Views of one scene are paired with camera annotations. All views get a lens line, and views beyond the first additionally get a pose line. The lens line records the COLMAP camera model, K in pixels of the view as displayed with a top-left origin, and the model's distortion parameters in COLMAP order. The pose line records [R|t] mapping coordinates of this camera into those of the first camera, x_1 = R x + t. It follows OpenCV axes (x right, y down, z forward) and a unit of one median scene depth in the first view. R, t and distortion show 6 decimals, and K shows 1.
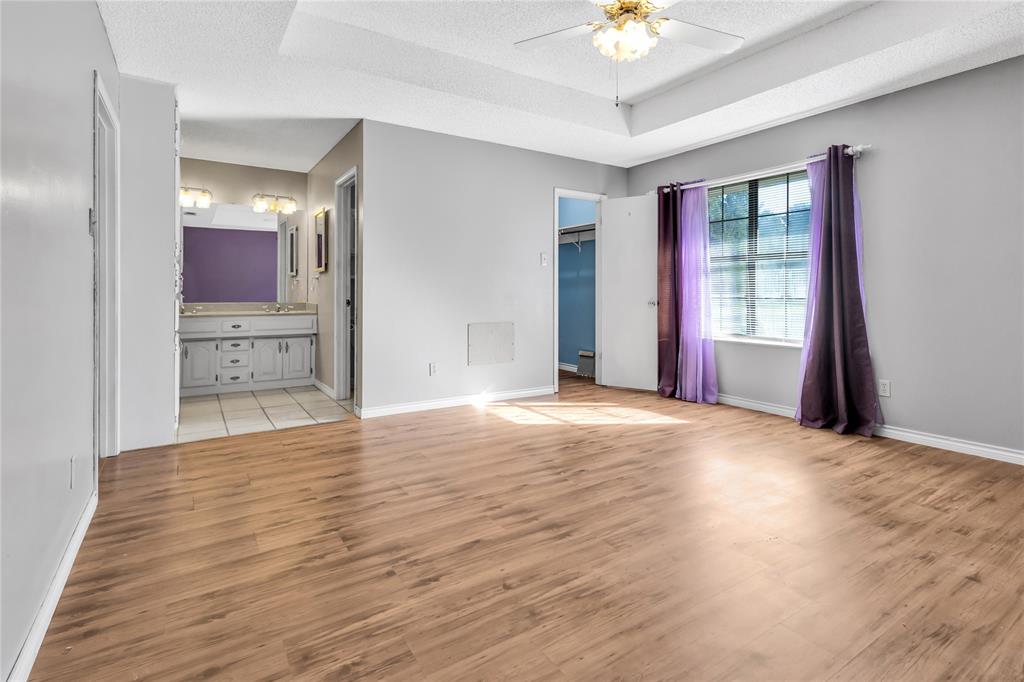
lens RADIAL K [[500.6, 0, 518.4], [0, 500.6, 286.4], [0, 0, 1]] dist [0.028143, 0.000060]
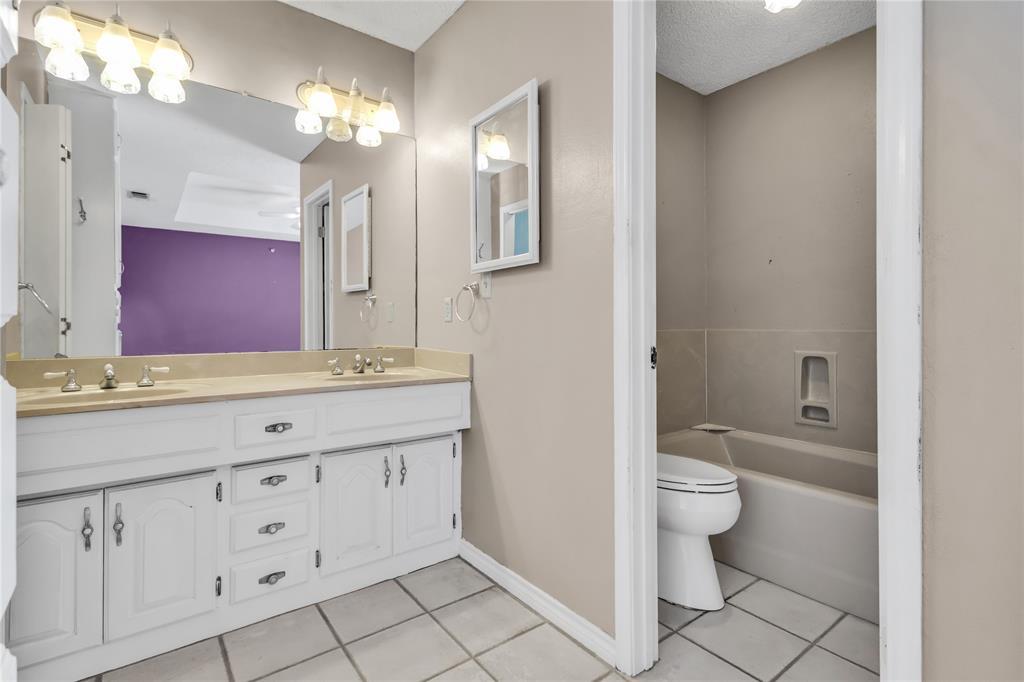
lens RADIAL K [[478.3, 0, 514.3], [0, 478.3, 325.2], [0, 0, 1]] dist [0.011249, -0.006475]
pose [[0.996354, -0.003394, 0.085252, -0.410592], [0.002871, 0.999976, 0.006257, 0.010369], [-0.085272, -0.005989, 0.996340, 0.642225]]
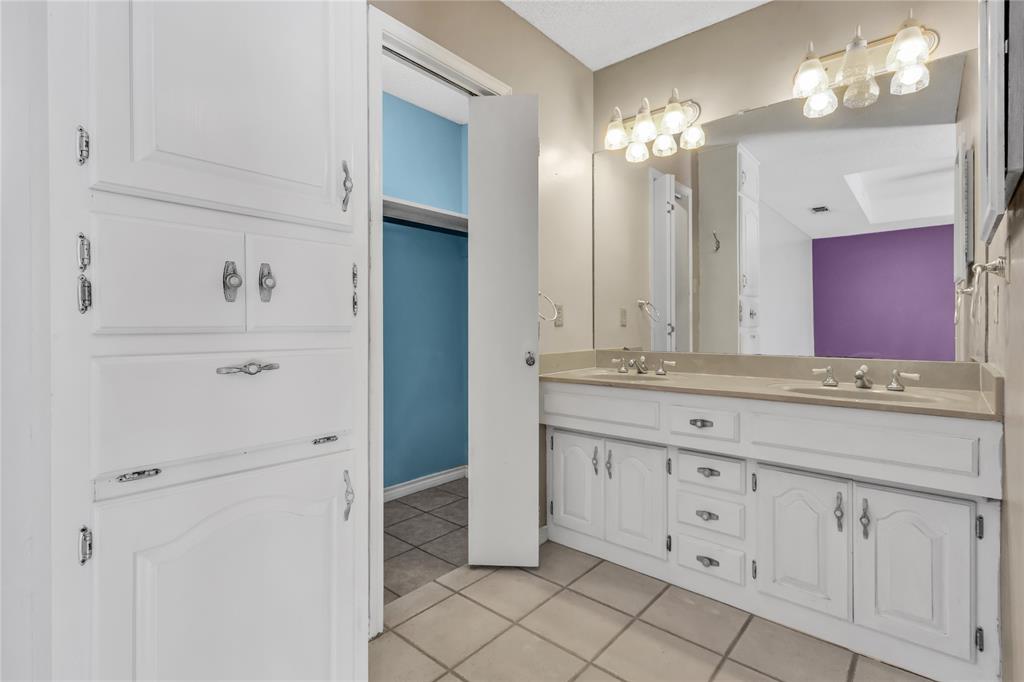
lens RADIAL K [[474.2, 0, 510.3], [0, 474.2, 330.7], [0, 0, 1]] dist [-0.001998, -0.000862]
pose [[0.287612, -0.000053, -0.957747, -0.262040], [0.007272, 0.999971, 0.002129, 0.011576], [0.957719, -0.007577, 0.287604, 0.736637]]
